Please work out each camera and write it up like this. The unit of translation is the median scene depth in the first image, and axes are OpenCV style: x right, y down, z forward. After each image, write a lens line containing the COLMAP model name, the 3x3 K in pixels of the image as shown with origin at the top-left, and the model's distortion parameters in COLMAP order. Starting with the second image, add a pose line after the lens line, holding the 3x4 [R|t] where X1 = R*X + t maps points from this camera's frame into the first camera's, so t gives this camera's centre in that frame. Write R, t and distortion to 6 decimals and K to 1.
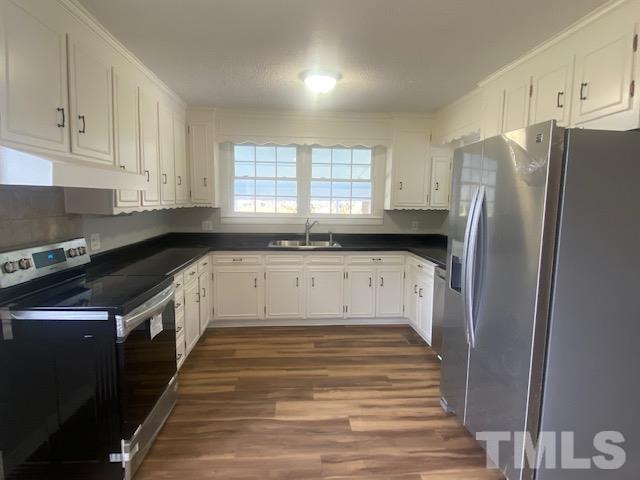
lens RADIAL K [[360.8, 0, 321.8], [0, 360.8, 237.1], [0, 0, 1]] dist [0.108821, -0.101919]
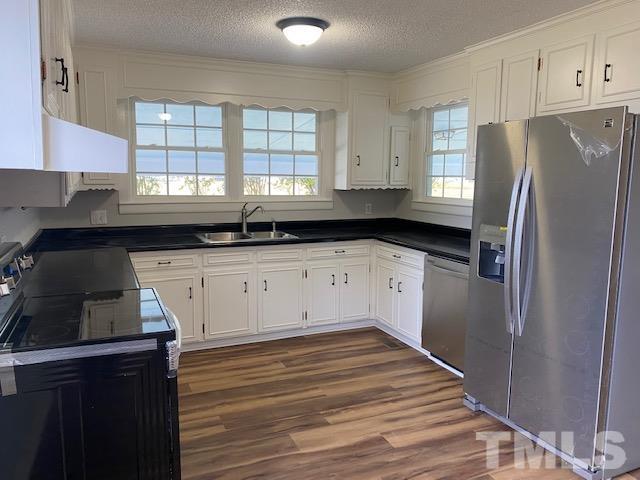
lens RADIAL K [[488.0, 0, 316.6], [0, 488.0, 235.7], [0, 0, 1]] dist [0.119225, -0.204147]
pose [[0.946262, -0.045995, 0.320113, -0.293103], [0.038446, 0.998814, 0.029865, -0.009543], [-0.321107, -0.015953, 0.946909, -0.024049]]
